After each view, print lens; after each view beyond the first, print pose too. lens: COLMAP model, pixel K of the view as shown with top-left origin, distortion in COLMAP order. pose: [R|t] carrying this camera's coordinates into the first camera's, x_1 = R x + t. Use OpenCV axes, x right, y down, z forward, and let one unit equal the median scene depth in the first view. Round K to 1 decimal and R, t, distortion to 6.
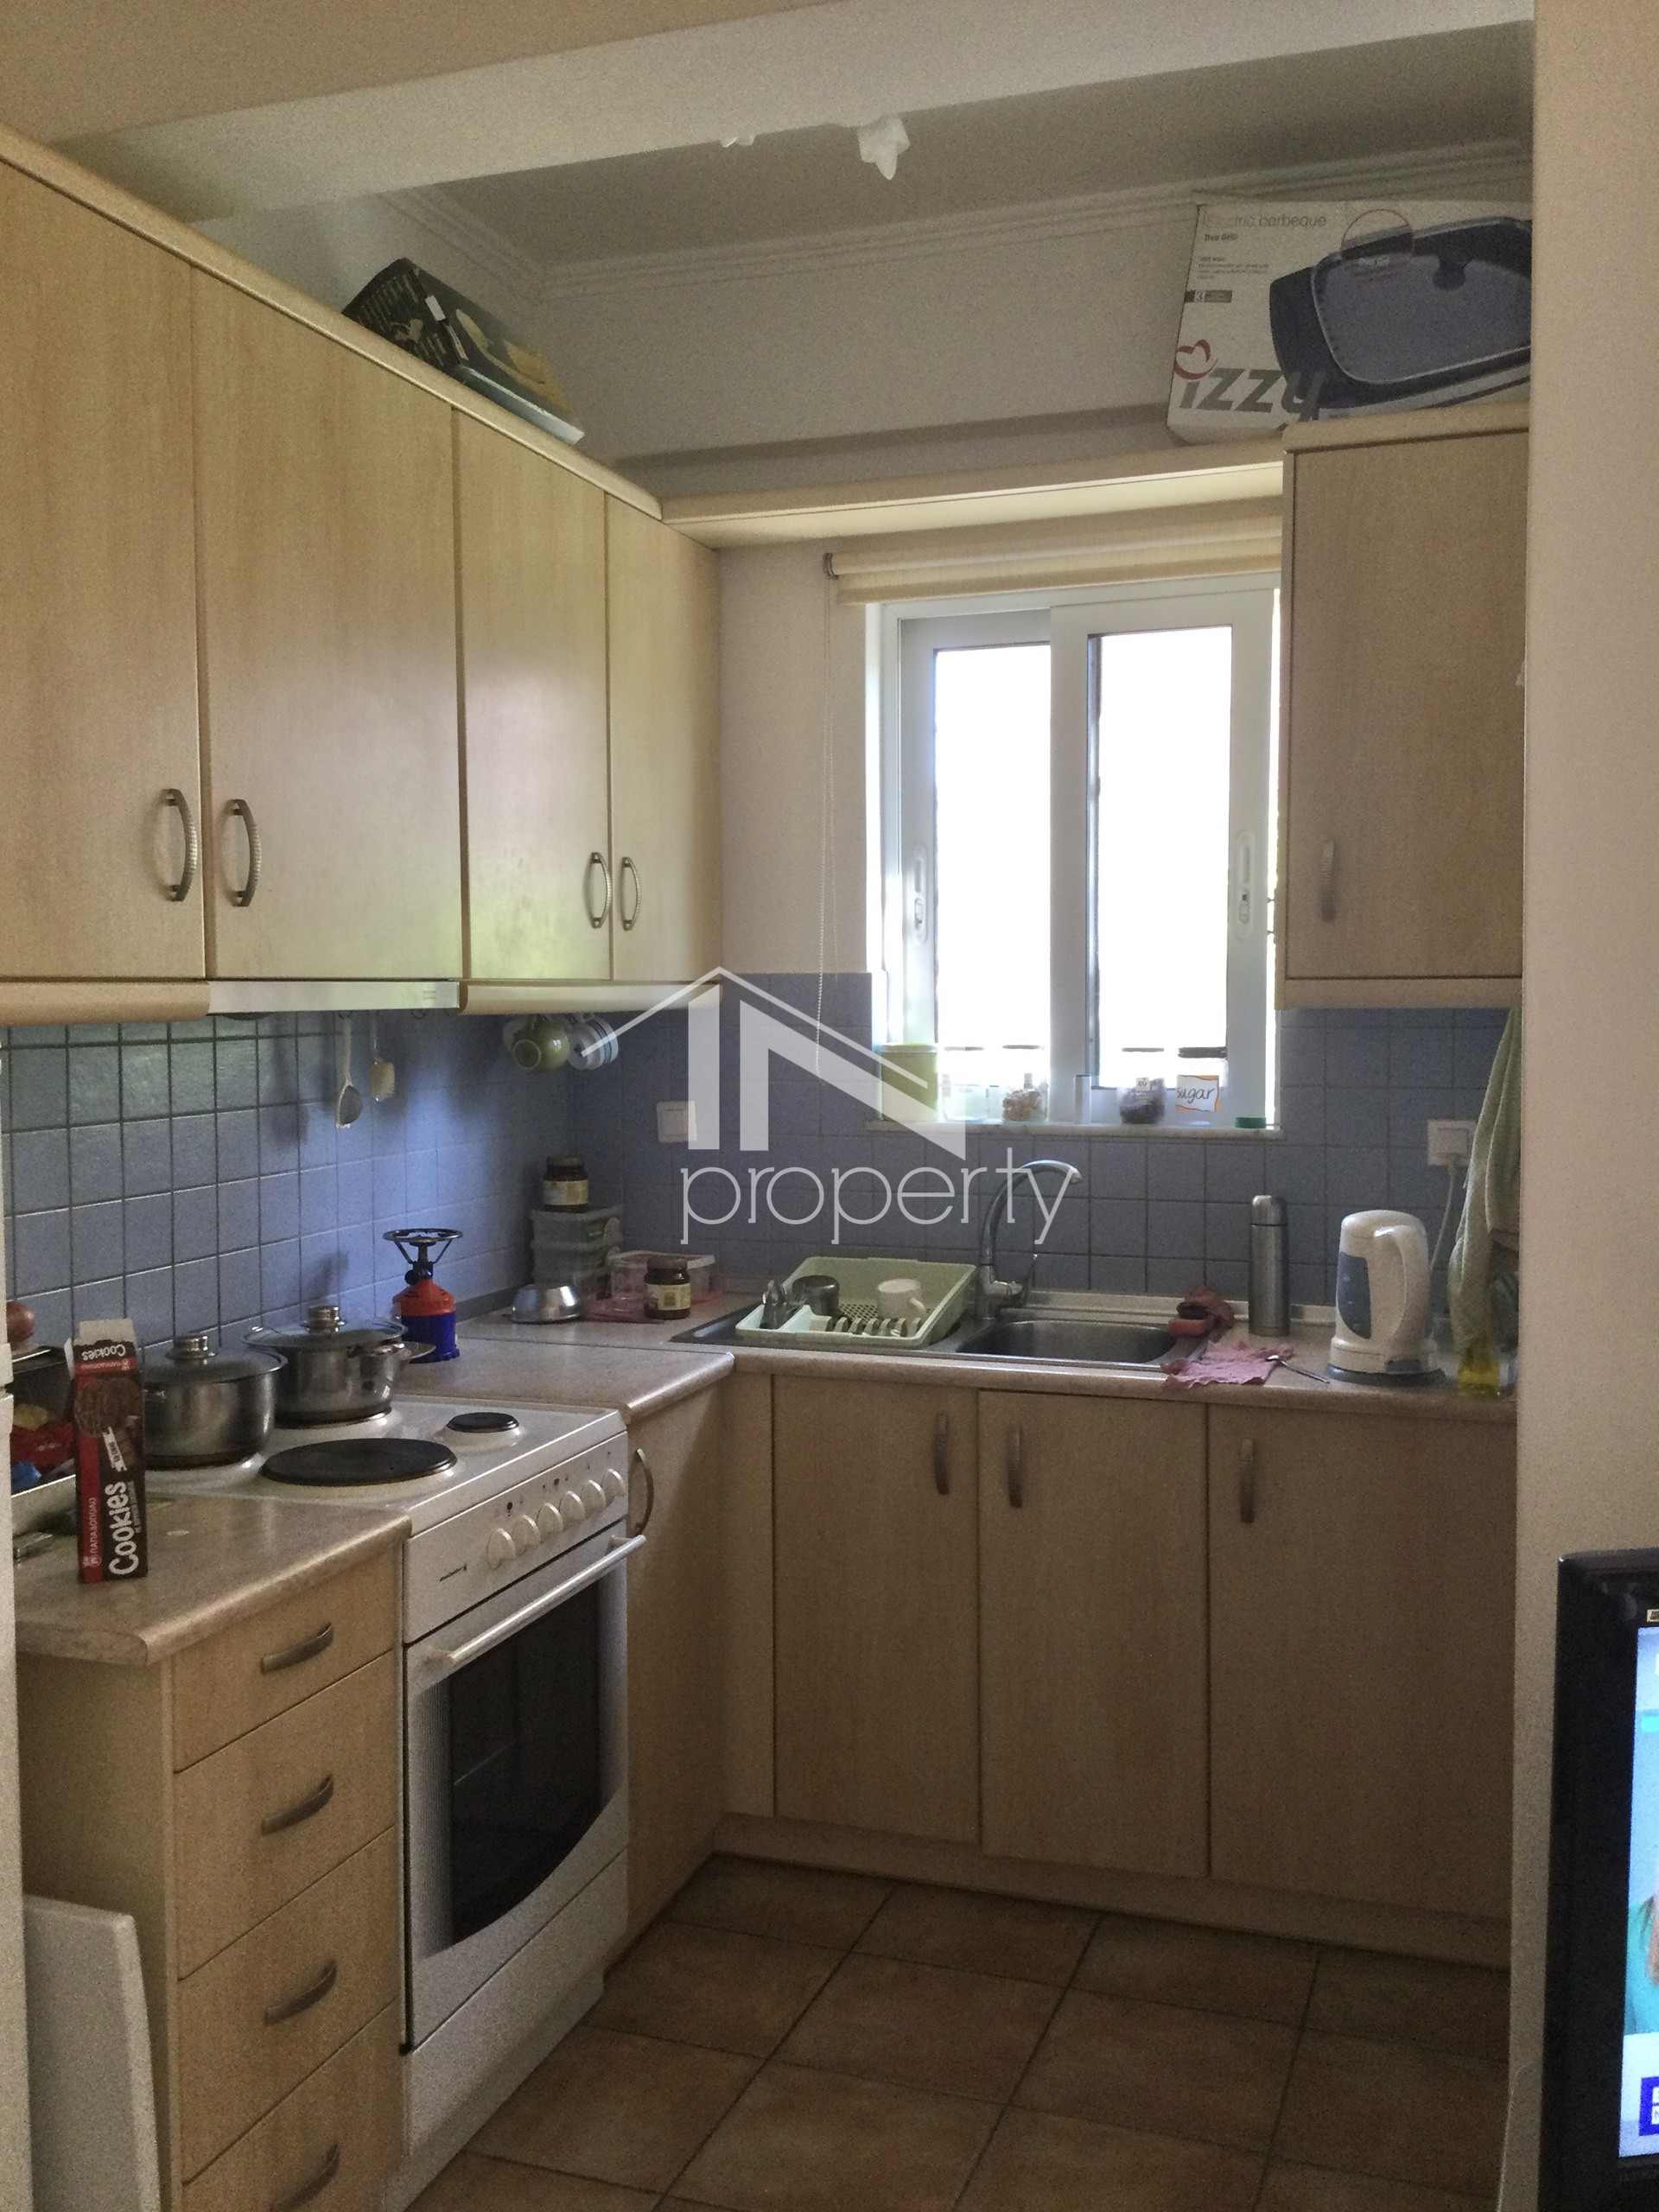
lens RADIAL K [[2014.7, 0, 813.9], [0, 2014.7, 1109.2], [0, 0, 1]] dist [0.016470, 0.000000]
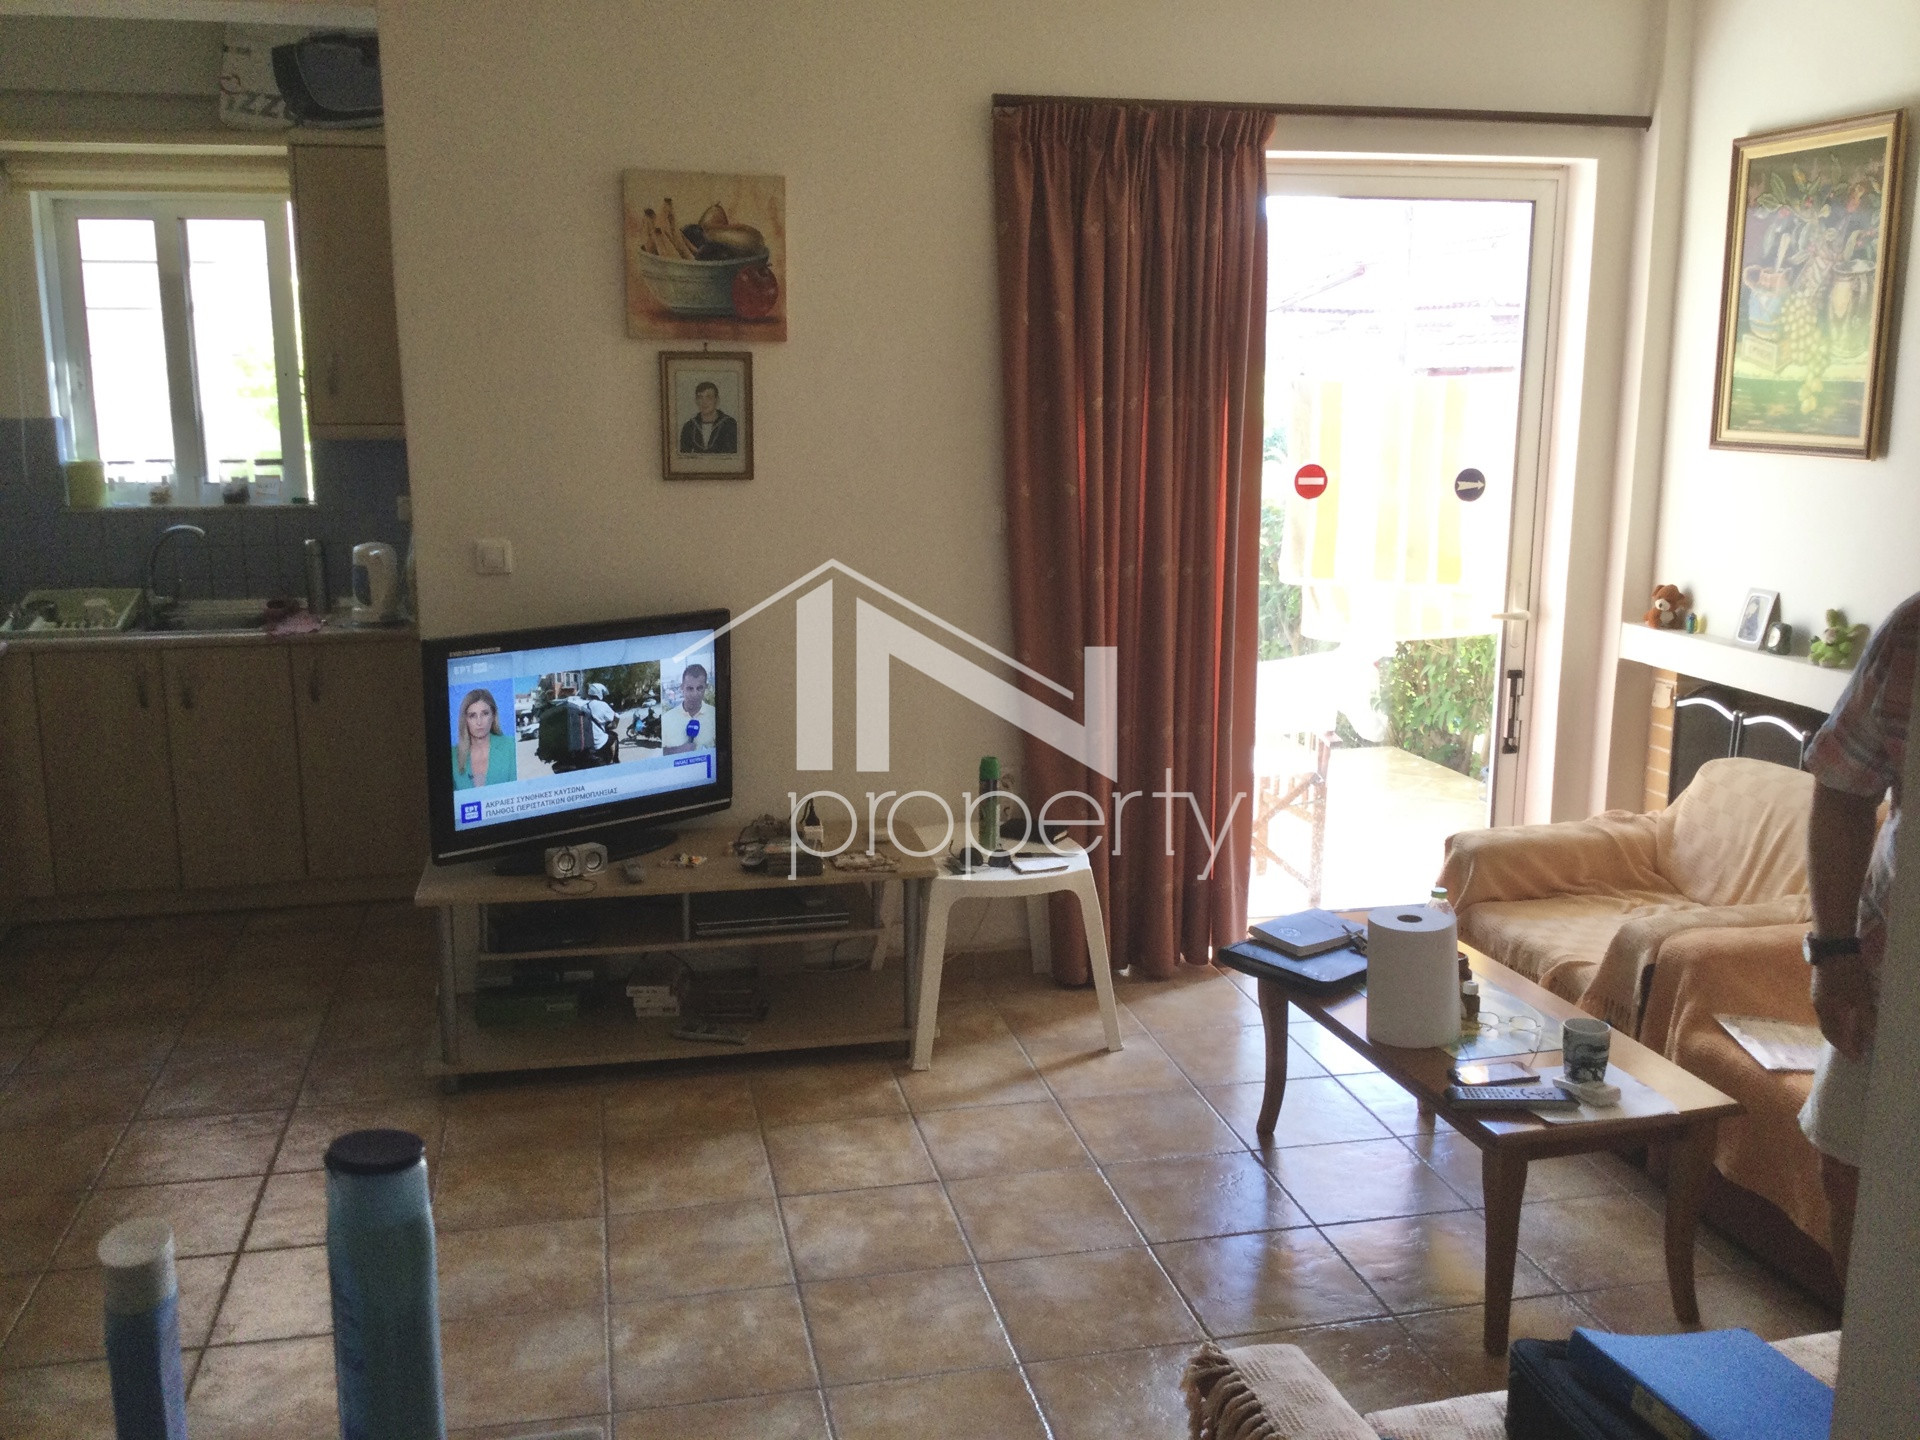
lens RADIAL K [[1748.7, 0, 943.2], [0, 1748.7, 734.0], [0, 0, 1]] dist [0.016470, 0.000000]
pose [[0.843325, -0.105005, 0.527046, -0.155840], [0.030606, 0.988518, 0.147973, -0.001243], [-0.536532, -0.108659, 0.836855, -0.685262]]
